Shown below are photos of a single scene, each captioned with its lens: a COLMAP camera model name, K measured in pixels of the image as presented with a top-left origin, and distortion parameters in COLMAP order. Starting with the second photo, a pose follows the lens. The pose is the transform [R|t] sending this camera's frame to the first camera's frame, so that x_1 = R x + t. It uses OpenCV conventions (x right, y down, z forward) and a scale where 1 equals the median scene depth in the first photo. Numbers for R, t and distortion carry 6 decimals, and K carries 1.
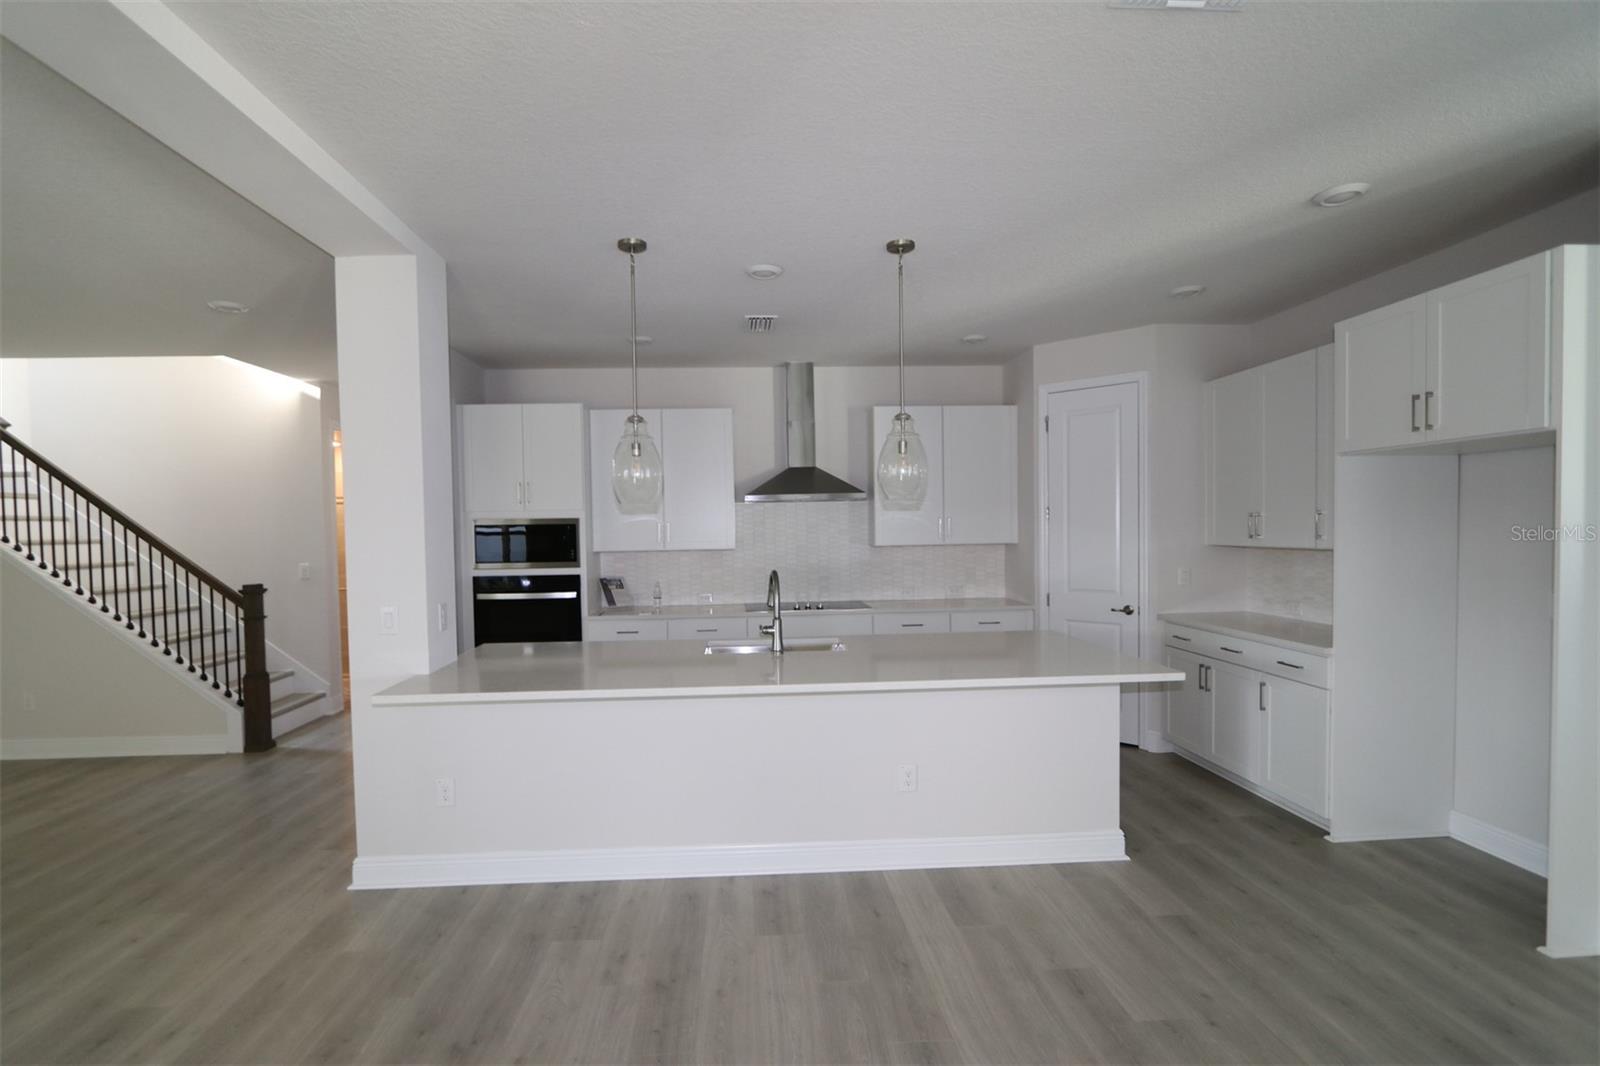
lens RADIAL K [[732.5, 0, 793.6], [0, 732.5, 542.3], [0, 0, 1]] dist [-0.004093, -0.000412]
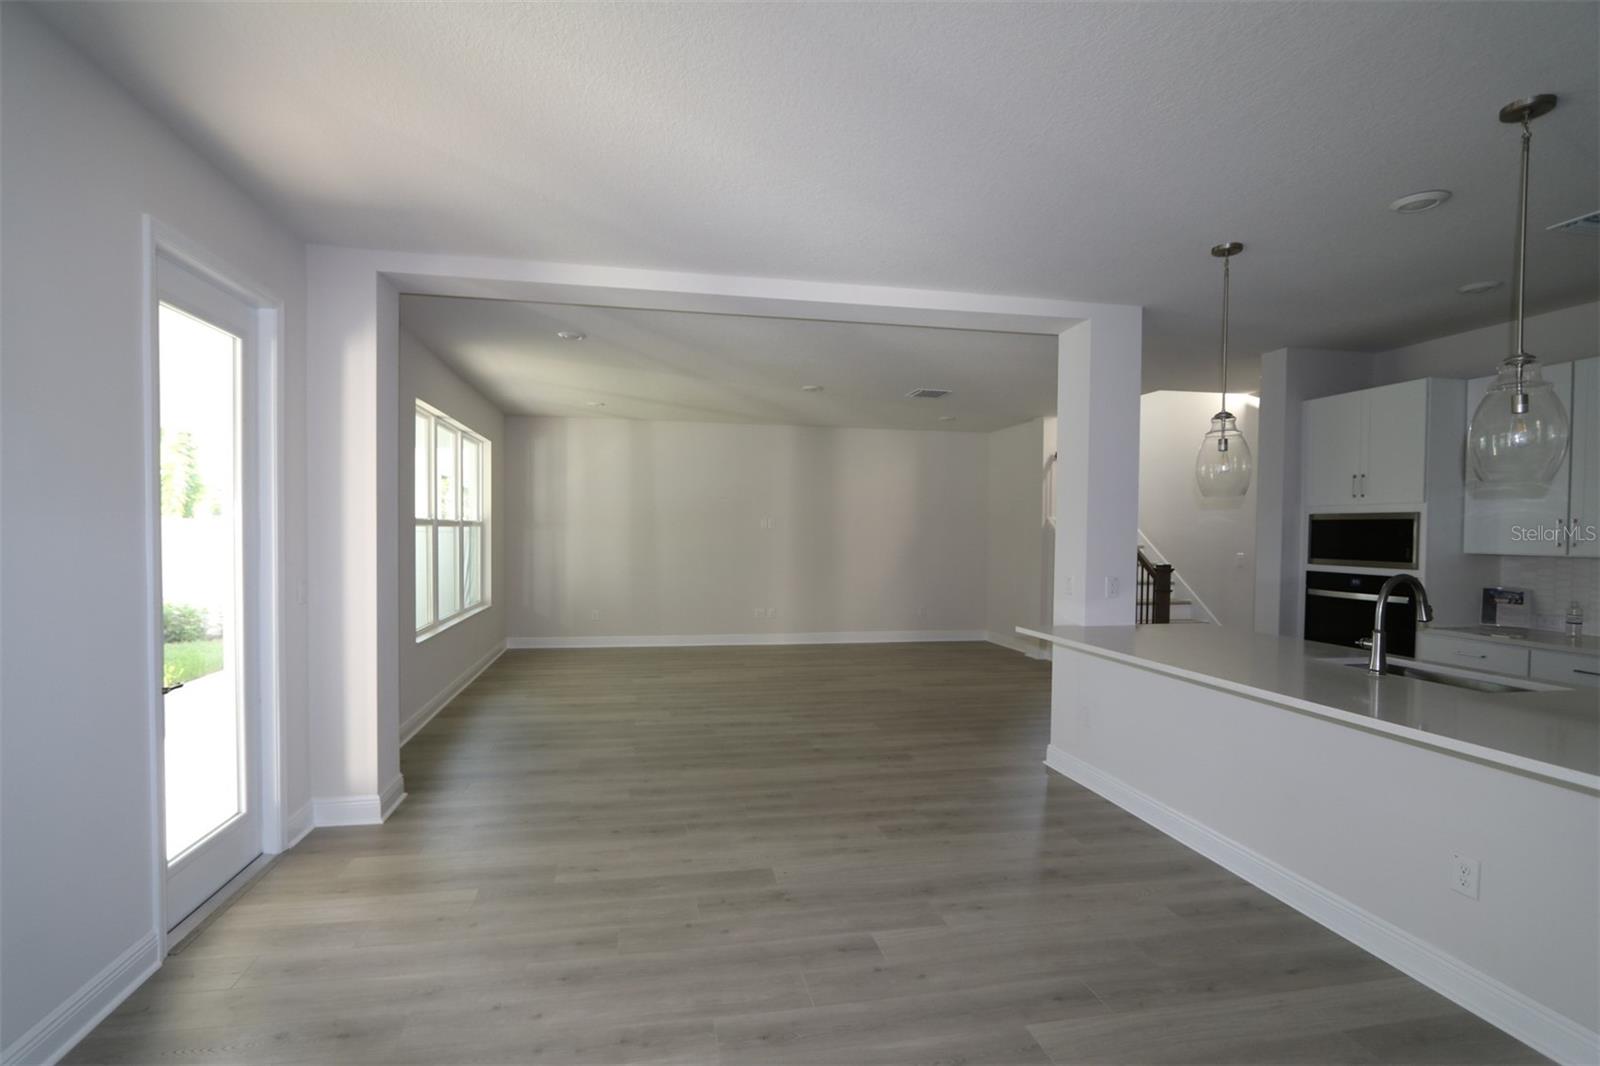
lens RADIAL K [[732.5, 0, 792.1], [0, 732.5, 534.6], [0, 0, 1]] dist [-0.004093, -0.000412]
pose [[0.165486, 0.025485, -0.985883, 0.438797], [-0.033914, 0.999222, 0.020137, 0.000969], [0.985629, 0.030103, 0.166222, 0.139132]]
